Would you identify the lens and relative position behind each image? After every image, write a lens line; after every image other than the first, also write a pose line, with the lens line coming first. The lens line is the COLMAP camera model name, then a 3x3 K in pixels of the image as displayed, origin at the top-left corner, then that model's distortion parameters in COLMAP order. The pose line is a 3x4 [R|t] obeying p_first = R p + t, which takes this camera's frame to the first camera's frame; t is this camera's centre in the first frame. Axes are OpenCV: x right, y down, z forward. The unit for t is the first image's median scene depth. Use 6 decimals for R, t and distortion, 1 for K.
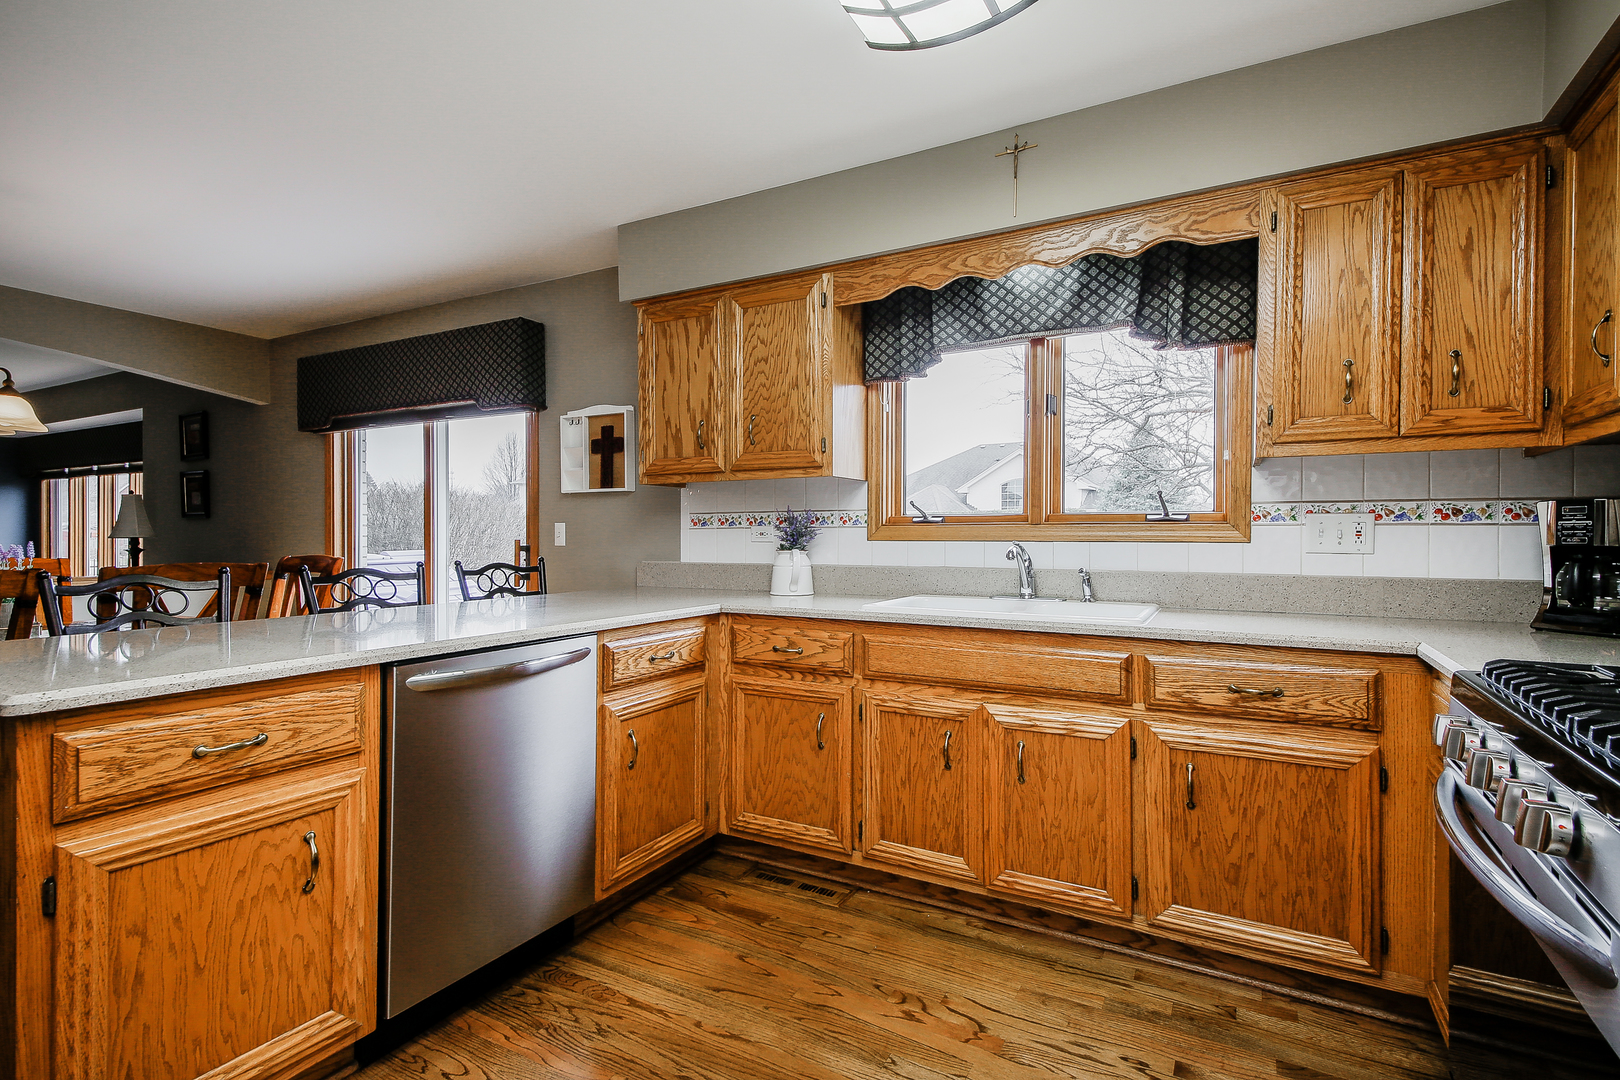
lens RADIAL K [[780.4, 0, 810.5], [0, 780.4, 542.2], [0, 0, 1]] dist [0.006391, -0.000154]
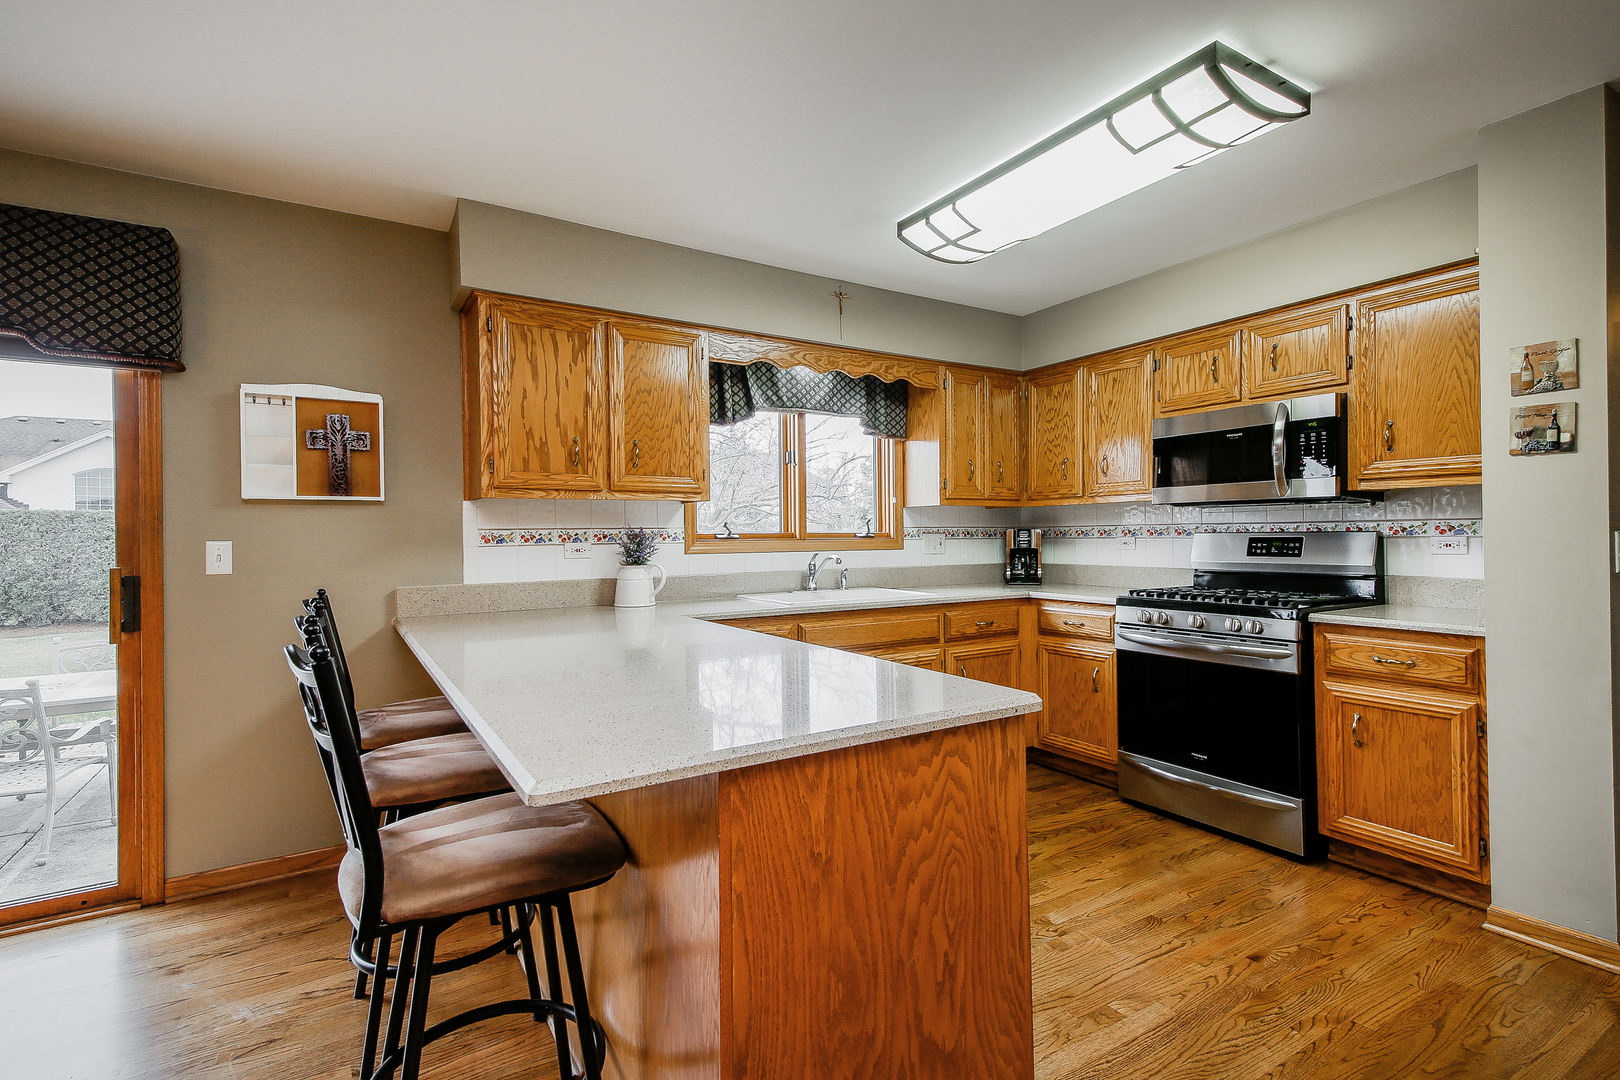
lens RADIAL K [[767.3, 0, 810.8], [0, 767.3, 536.7], [0, 0, 1]] dist [-0.005231, -0.000392]
pose [[0.477126, -0.002006, 0.878833, -0.916316], [0.019353, 0.999779, -0.008225, -0.016835], [-0.878622, 0.020933, 0.477059, 0.294815]]
